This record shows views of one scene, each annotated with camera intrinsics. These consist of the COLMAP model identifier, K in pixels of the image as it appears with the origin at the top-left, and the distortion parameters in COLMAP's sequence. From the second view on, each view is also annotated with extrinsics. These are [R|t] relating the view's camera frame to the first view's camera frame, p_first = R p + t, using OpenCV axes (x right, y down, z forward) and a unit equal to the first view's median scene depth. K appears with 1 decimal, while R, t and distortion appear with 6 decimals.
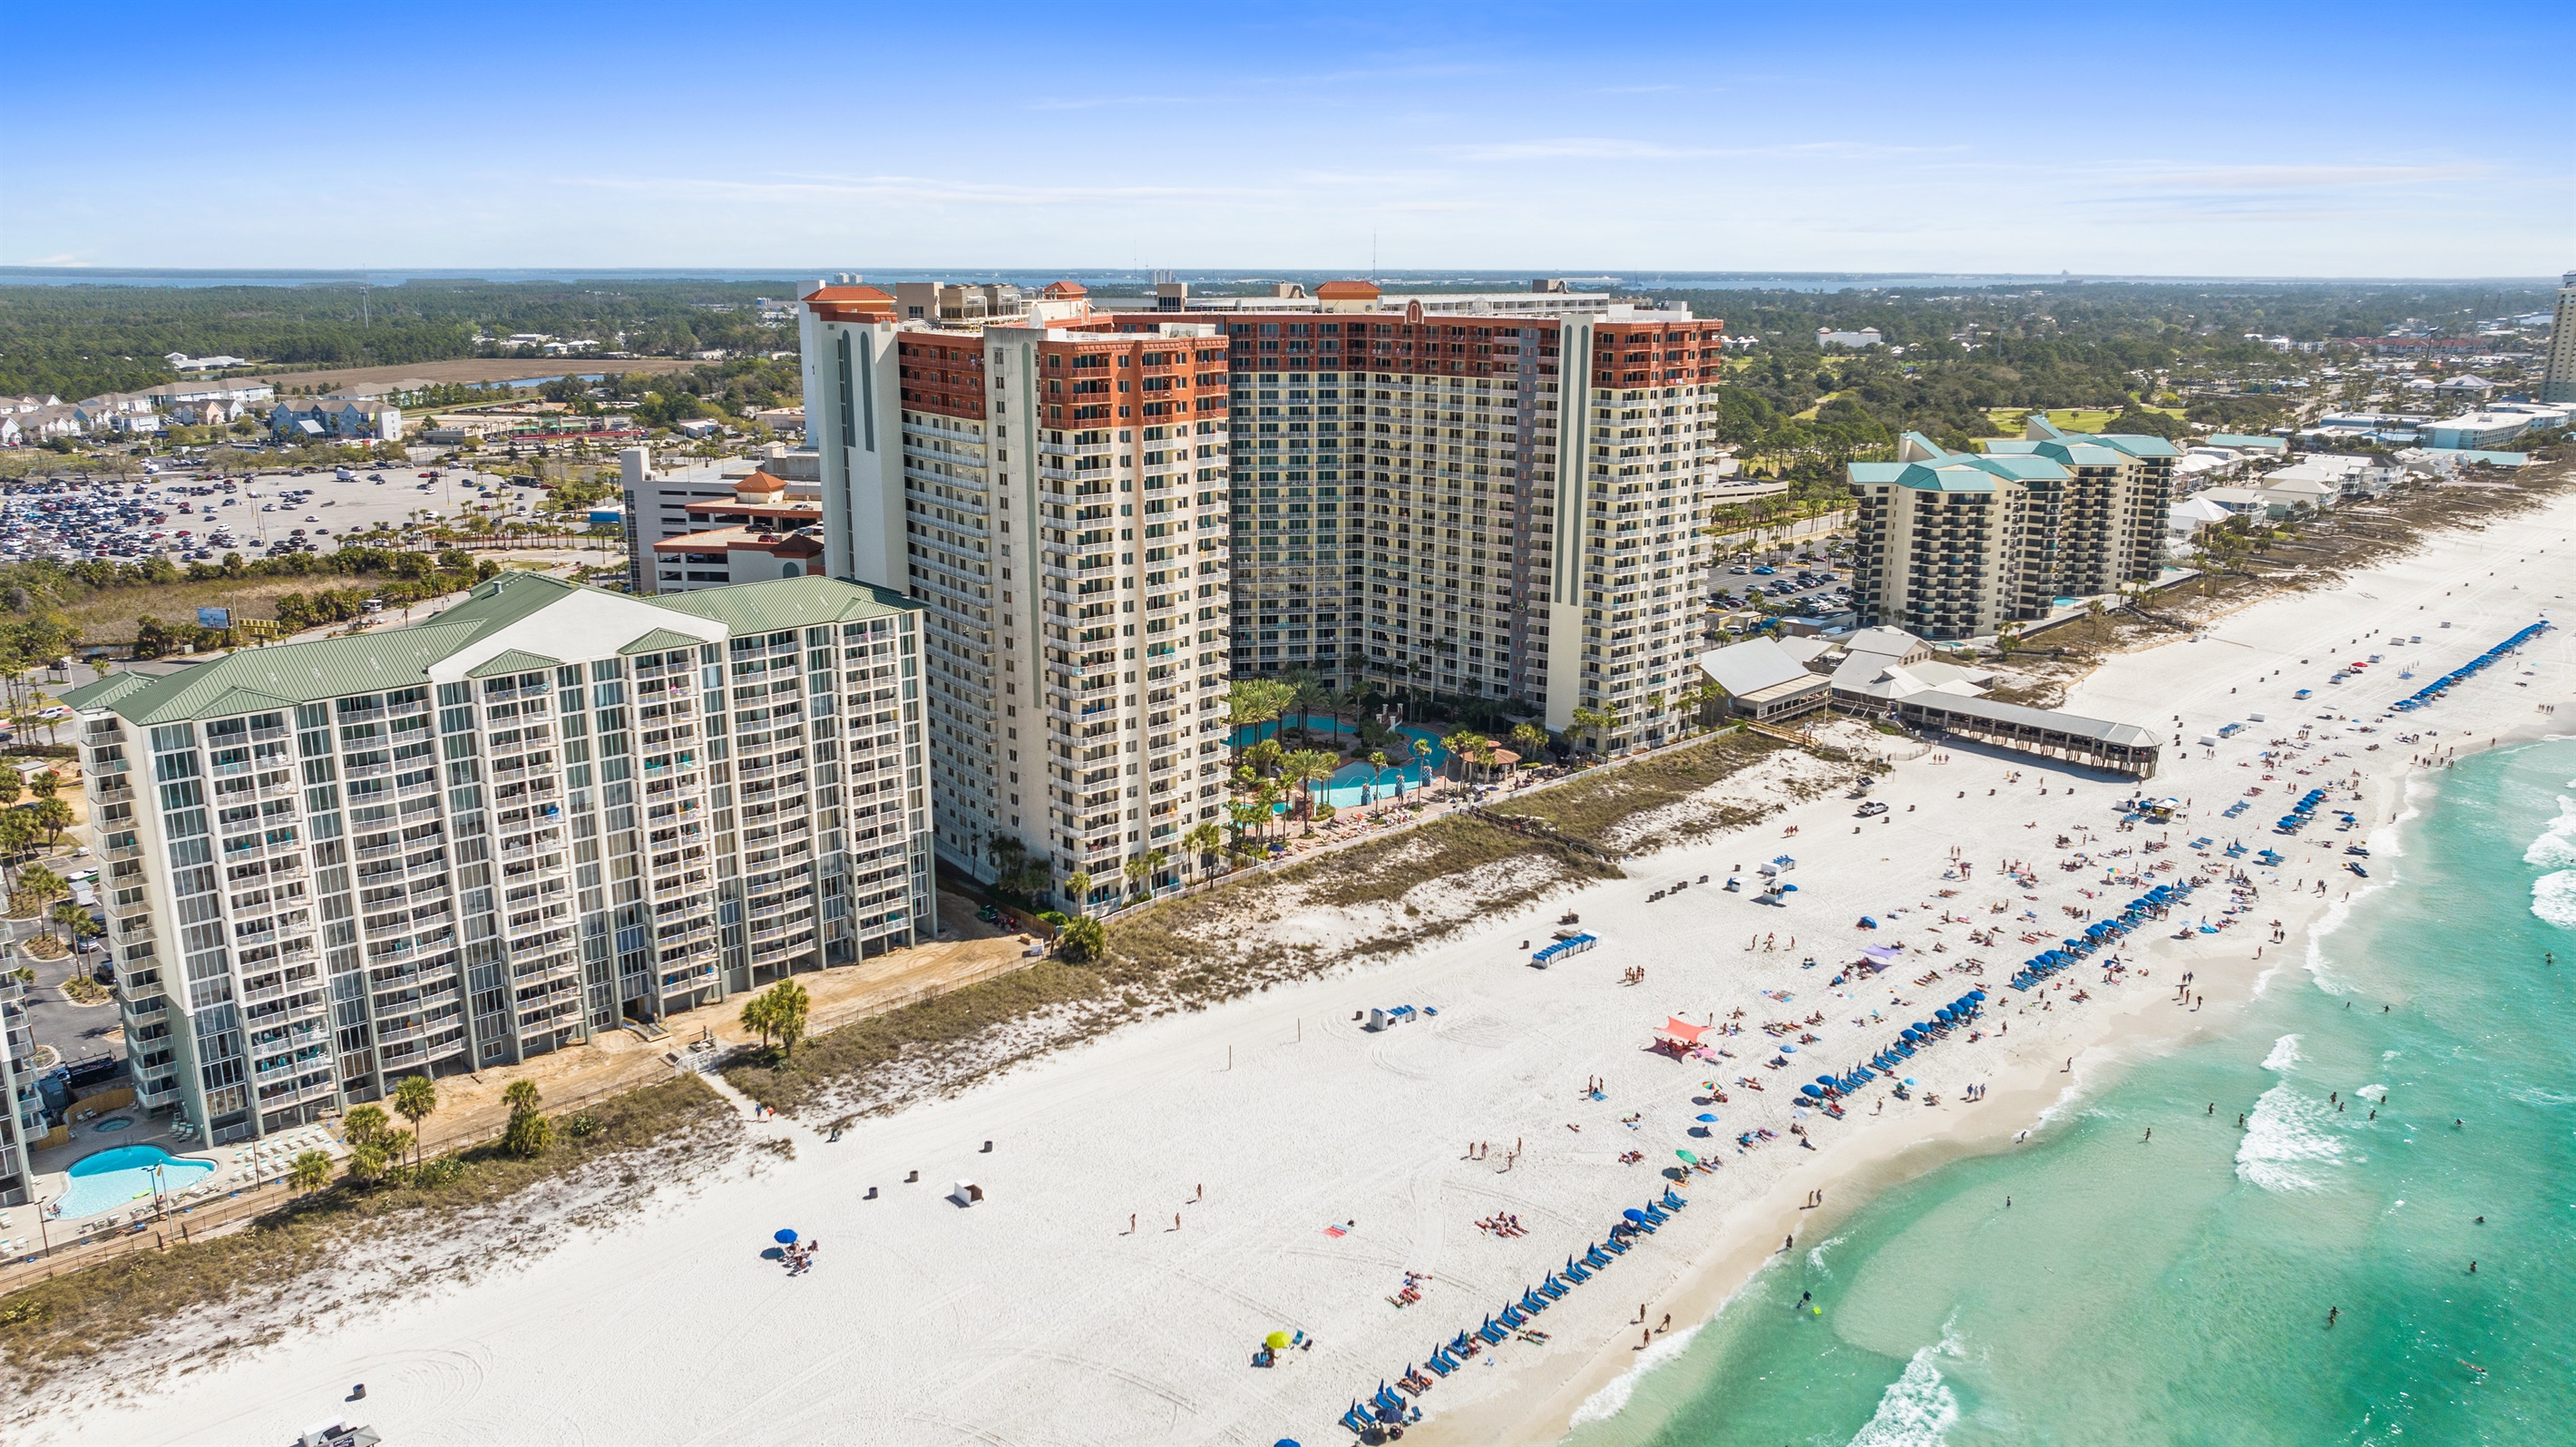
lens RADIAL K [[1786.9, 0, 1290.8], [0, 1786.9, 724.0], [0, 0, 1]] dist [-0.027470, 0.003371]
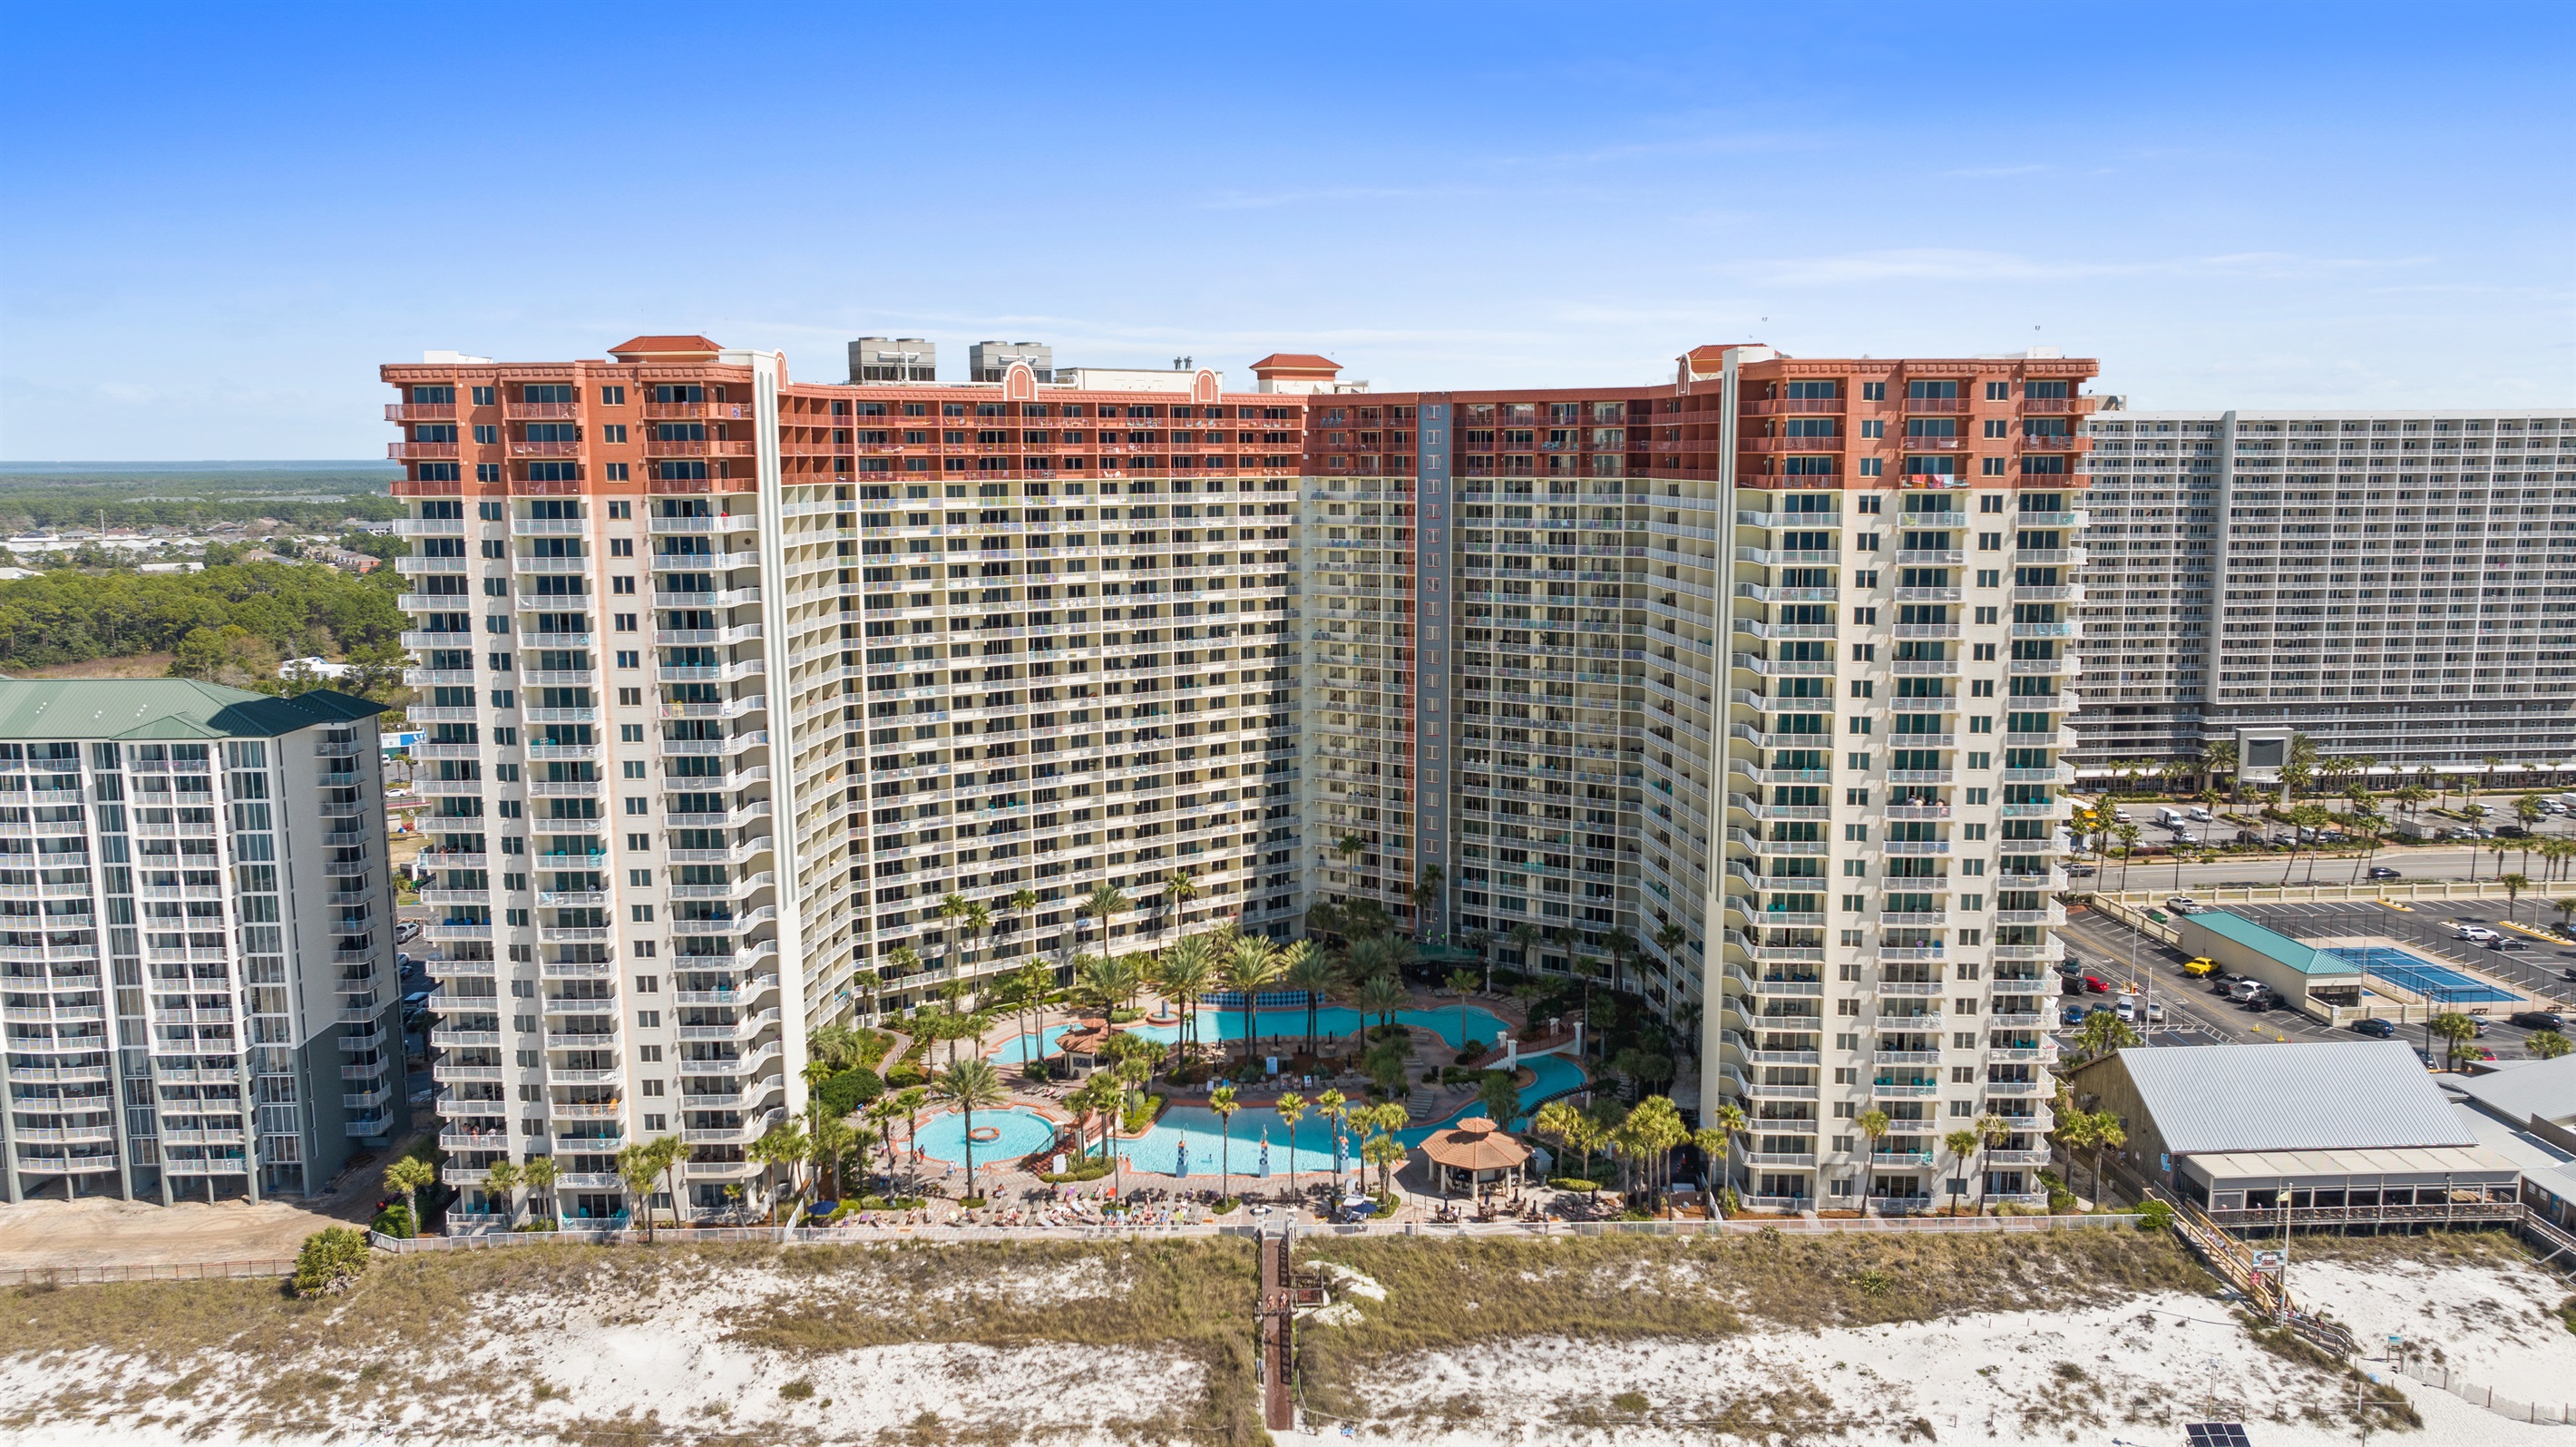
lens RADIAL K [[1786.9, 0, 1287.2], [0, 1786.9, 719.3], [0, 0, 1]] dist [-0.027470, 0.003371]
pose [[0.744959, 0.094567, -0.660373, 0.423620], [-0.161067, 0.986113, -0.040484, -0.081293], [0.647374, 0.136524, 0.749846, 0.543130]]
